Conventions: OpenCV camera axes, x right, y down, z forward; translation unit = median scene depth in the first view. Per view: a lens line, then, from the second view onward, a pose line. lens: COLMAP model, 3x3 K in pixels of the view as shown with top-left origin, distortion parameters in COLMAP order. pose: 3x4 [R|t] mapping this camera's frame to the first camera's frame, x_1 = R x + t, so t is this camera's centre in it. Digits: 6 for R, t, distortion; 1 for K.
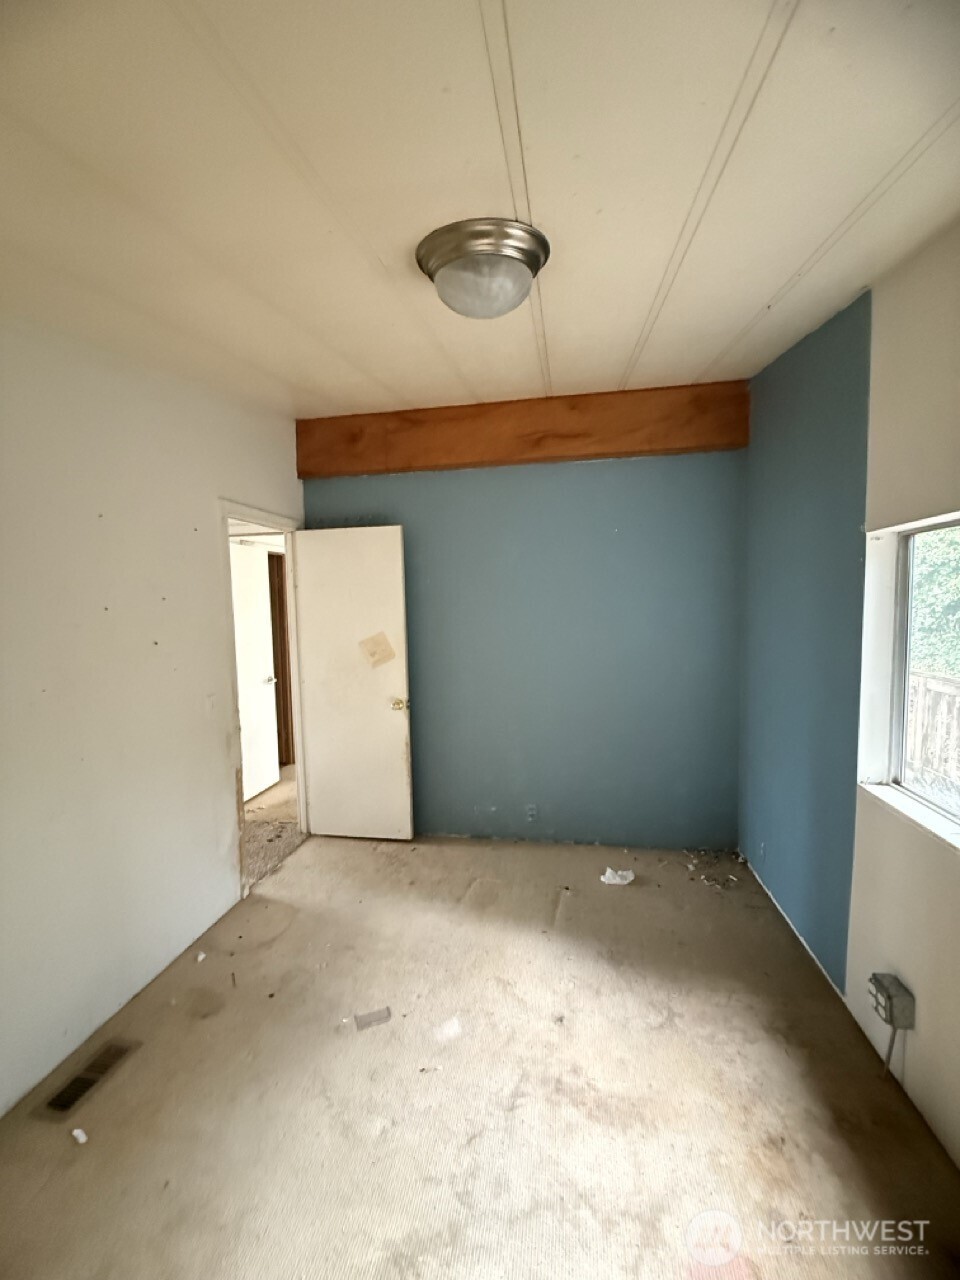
lens RADIAL K [[513.7, 0, 480.7], [0, 513.7, 642.3], [0, 0, 1]] dist [-0.000850, -0.000383]
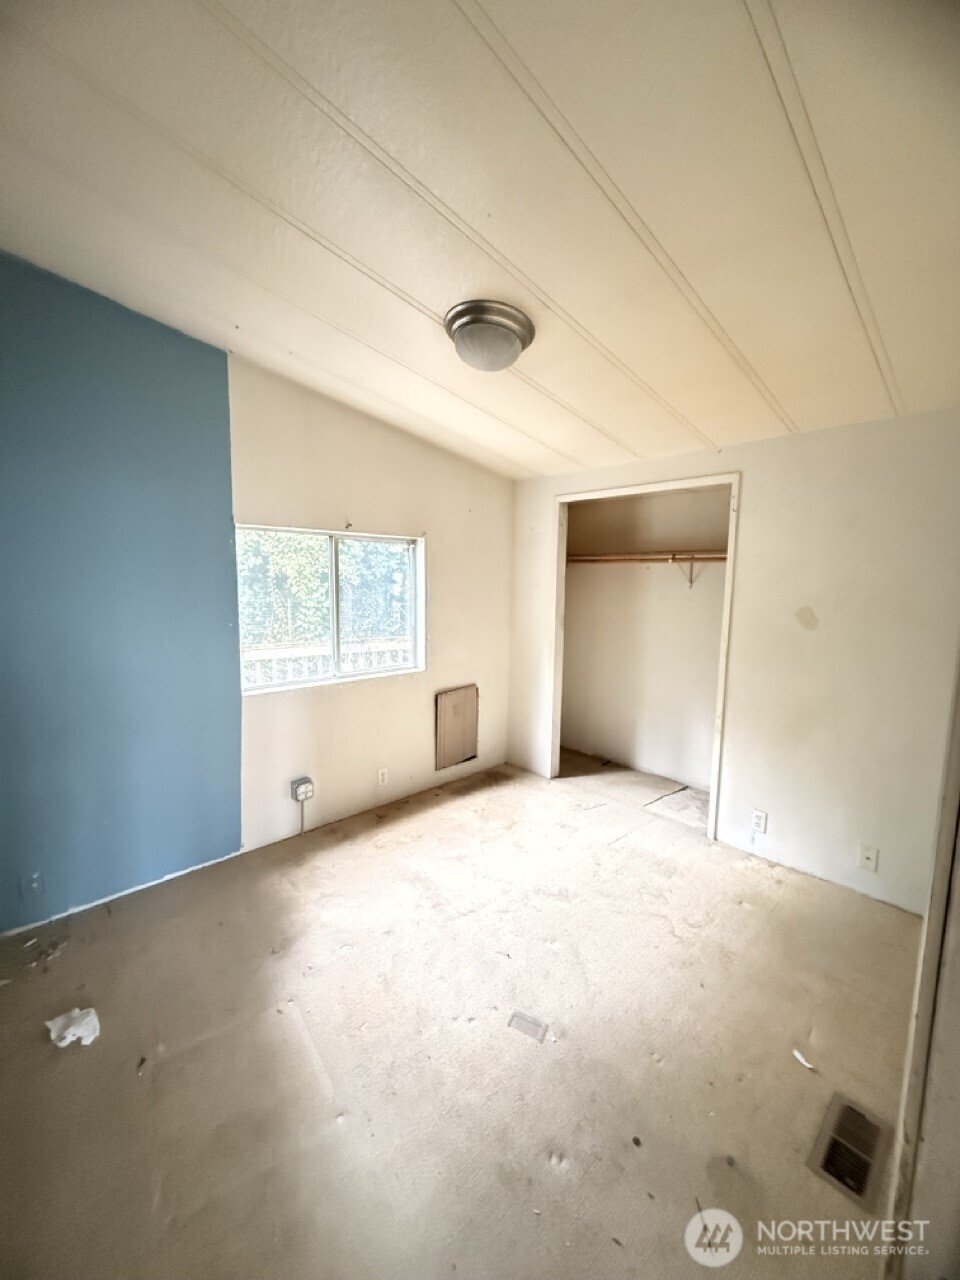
lens RADIAL K [[513.7, 0, 480.1], [0, 513.7, 636.5], [0, 0, 1]] dist [-0.000850, -0.000383]
pose [[-0.804944, -0.055567, 0.590743, -0.732308], [0.048213, 0.986188, 0.158459, -0.100256], [-0.591389, 0.156032, -0.791147, 1.886104]]
